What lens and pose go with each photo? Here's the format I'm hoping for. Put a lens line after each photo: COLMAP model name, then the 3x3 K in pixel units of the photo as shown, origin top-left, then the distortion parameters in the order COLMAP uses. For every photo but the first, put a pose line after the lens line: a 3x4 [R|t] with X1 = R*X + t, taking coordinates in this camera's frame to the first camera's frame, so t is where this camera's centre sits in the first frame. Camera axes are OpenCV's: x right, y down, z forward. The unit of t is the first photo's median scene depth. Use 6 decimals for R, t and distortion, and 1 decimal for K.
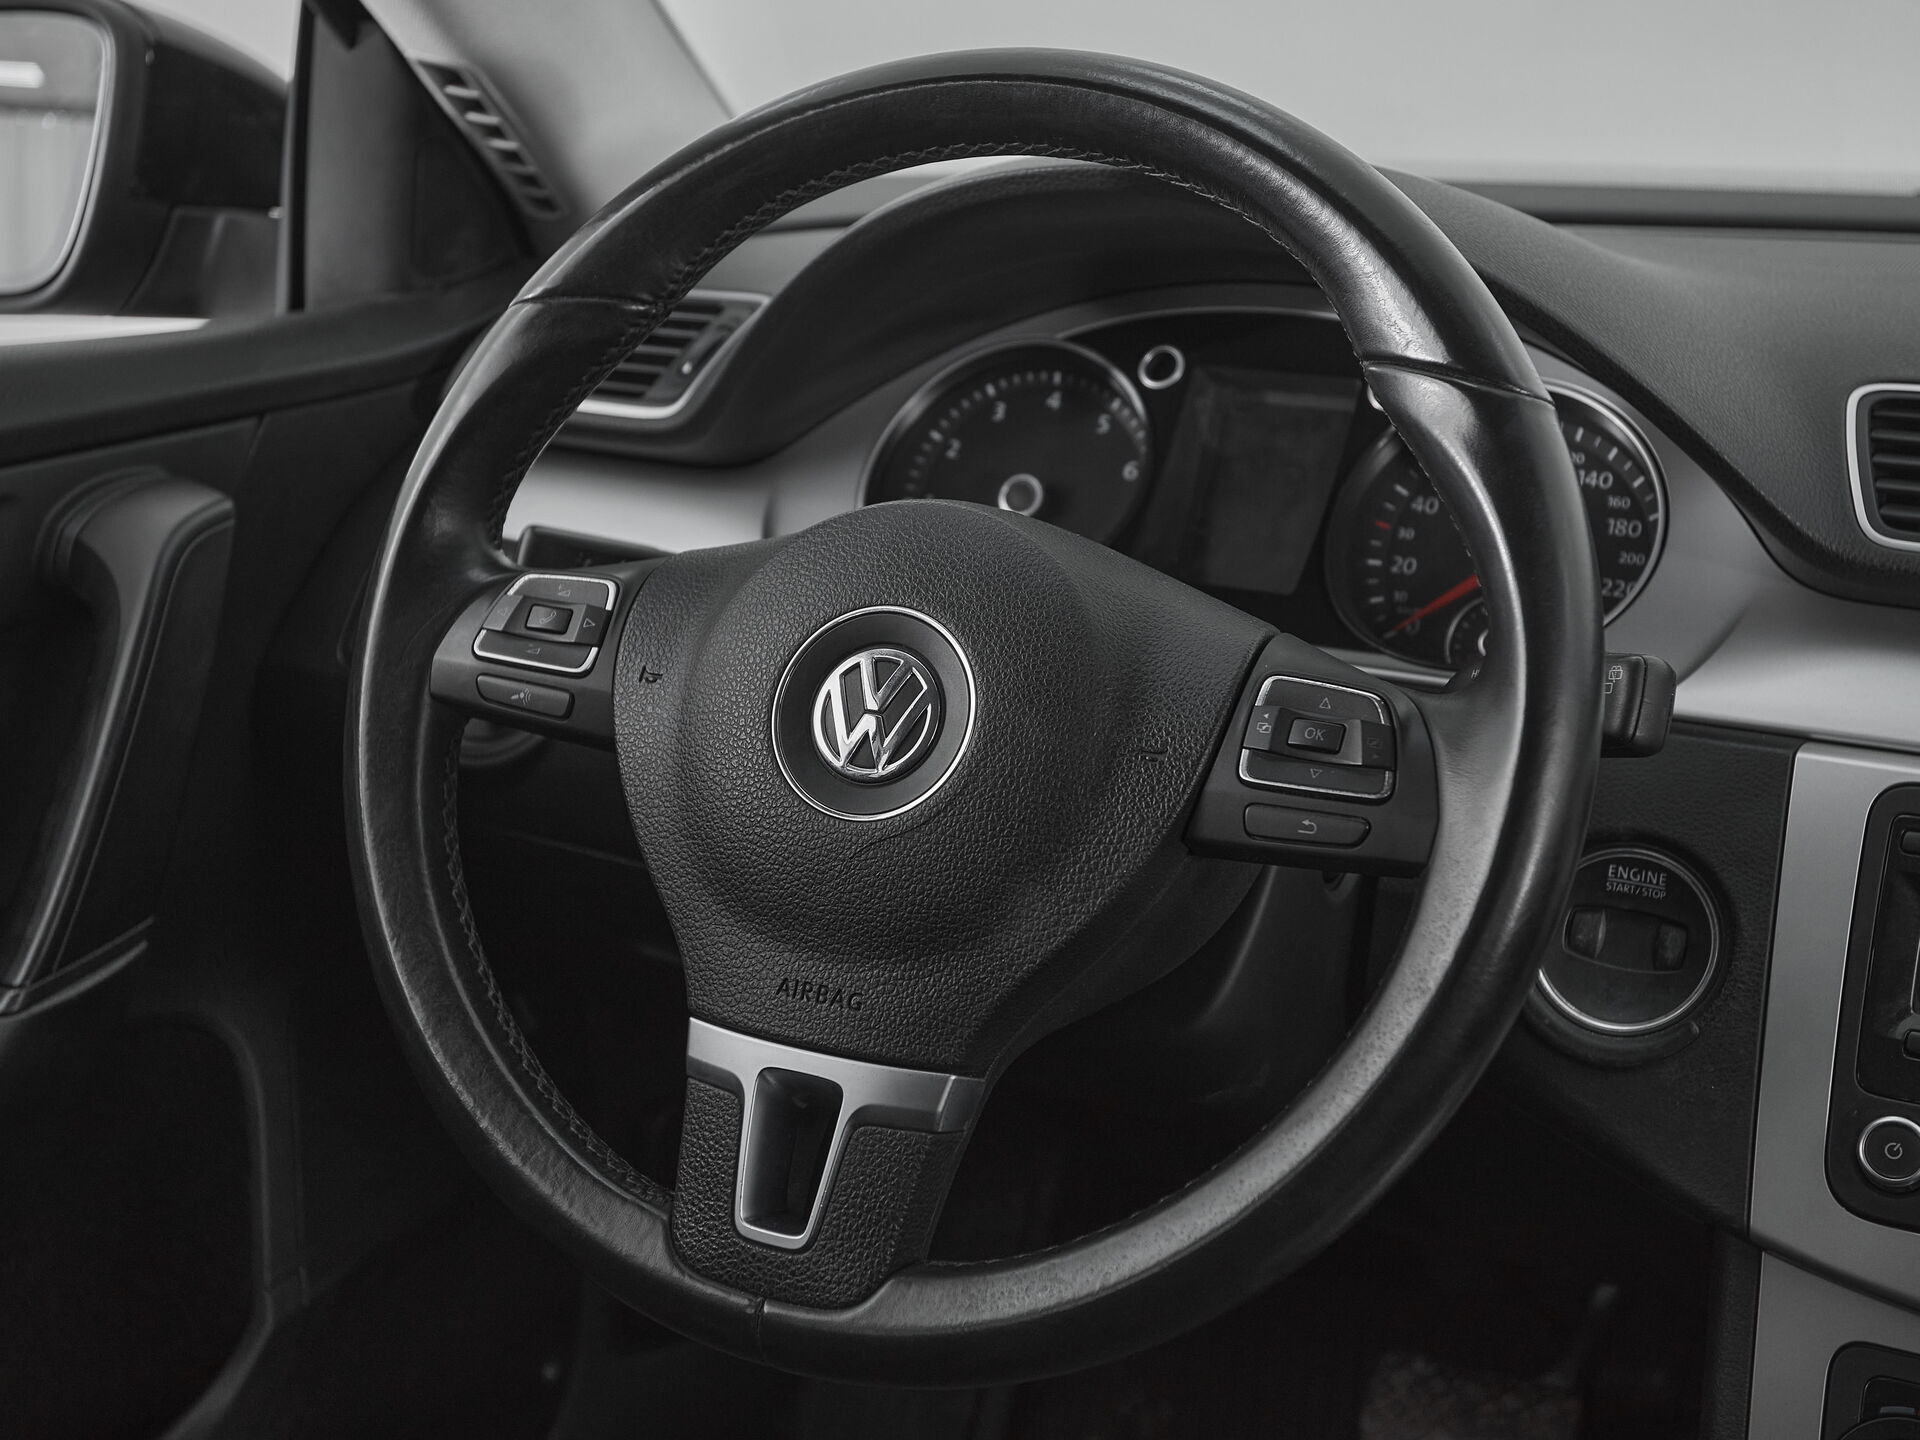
lens RADIAL K [[2618.9, 0, 945.3], [0, 2618.9, 711.3], [0, 0, 1]] dist [0.042591, 0.000000]
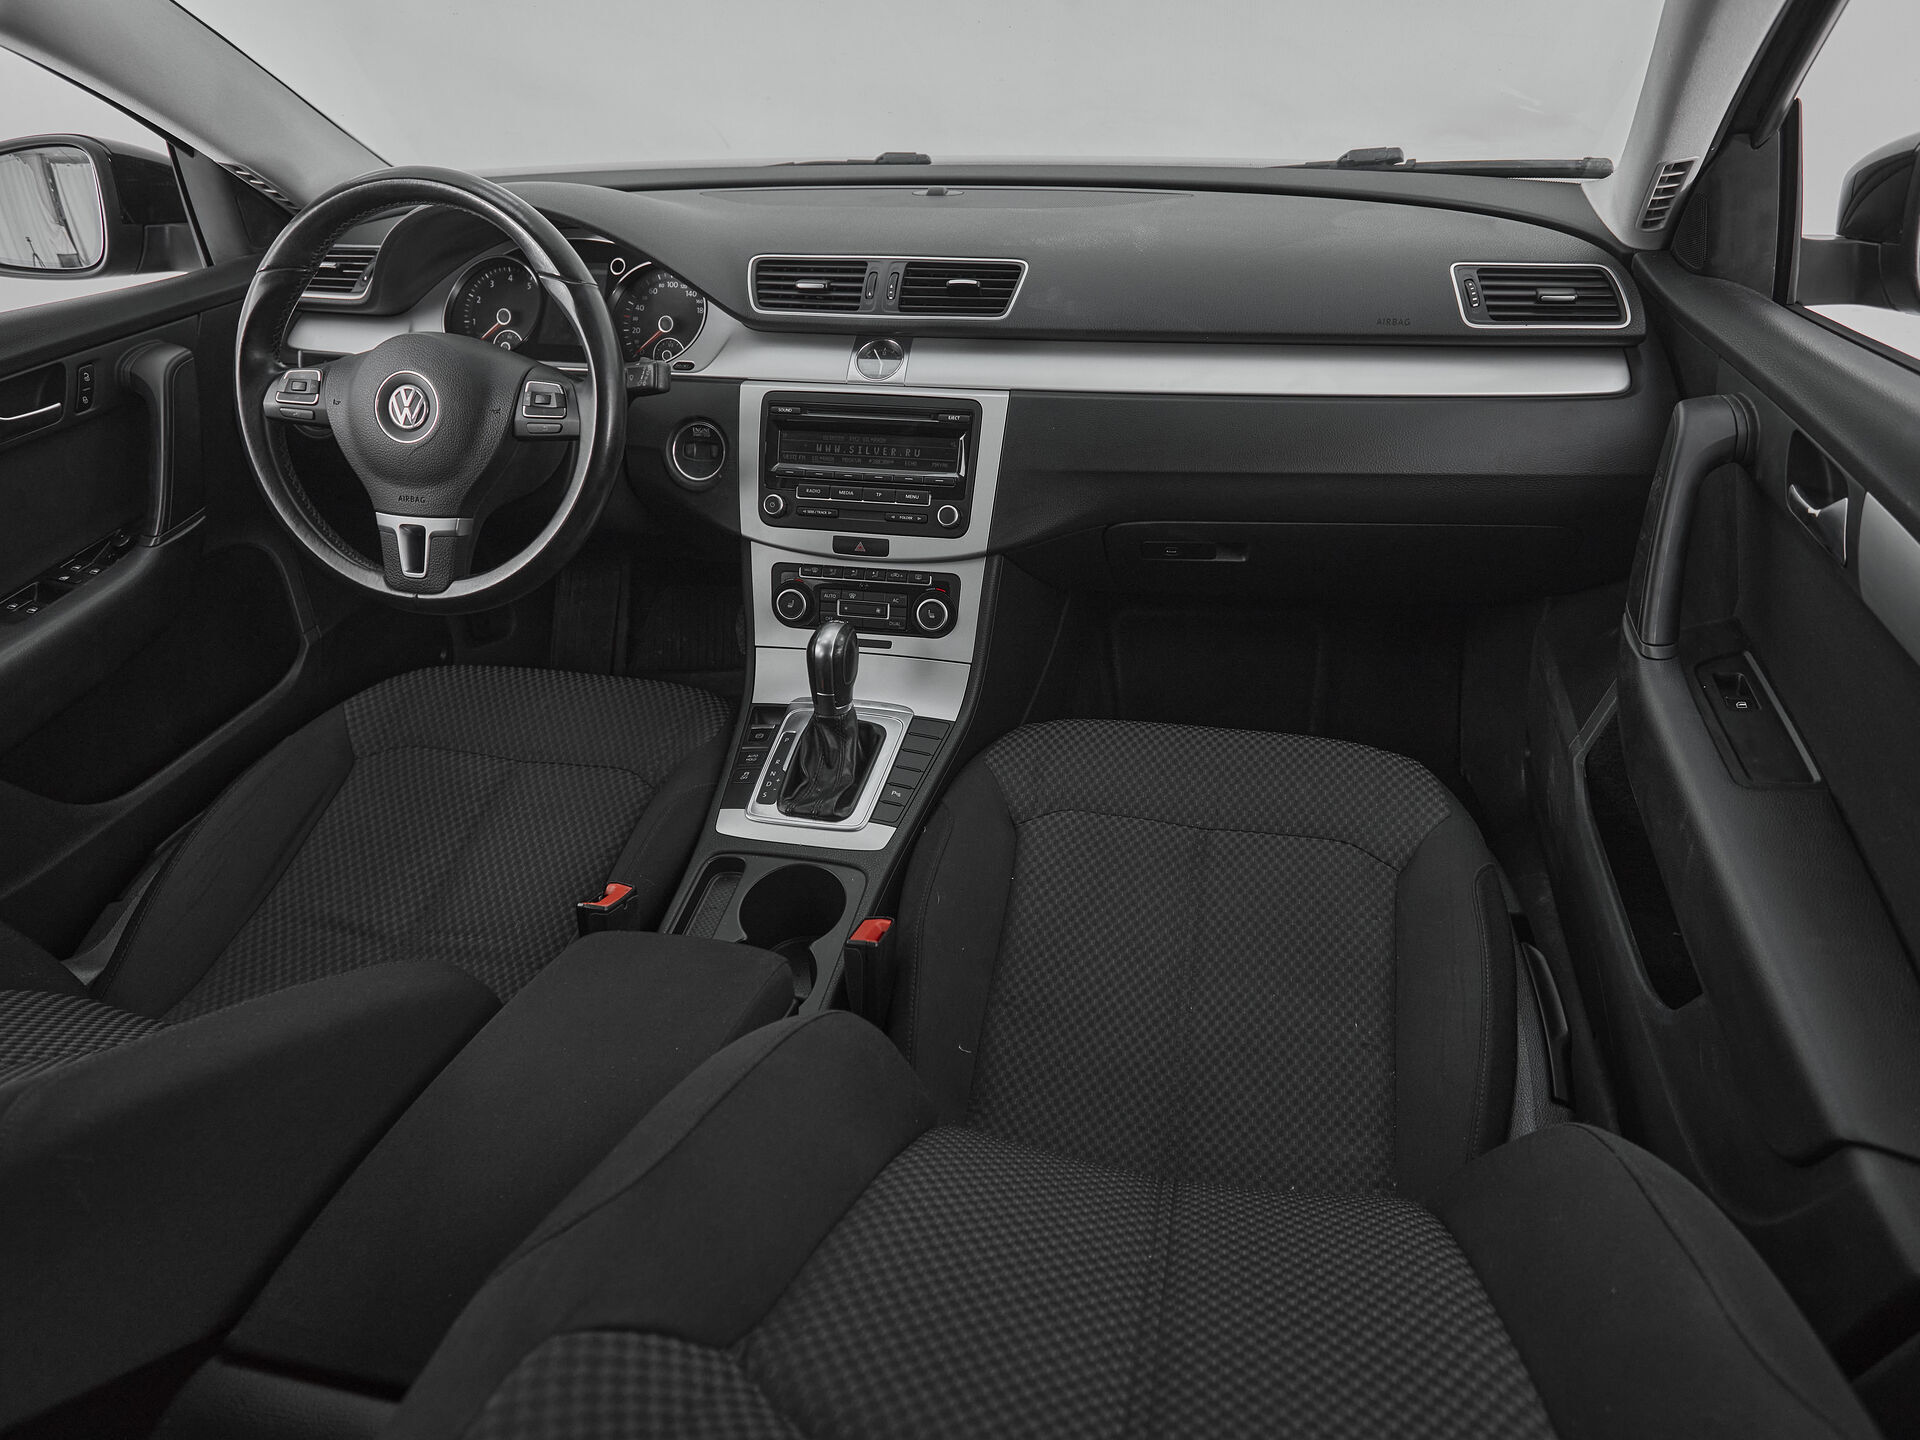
lens RADIAL K [[1171.7, 0, 1009.5], [0, 1171.7, 740.4], [0, 0, 1]] dist [0.021459, -0.014327]
pose [[0.968490, -0.170680, 0.181373, 0.319133], [0.107657, 0.943597, 0.313106, 0.012064], [-0.224584, -0.283714, 0.932239, -0.549154]]
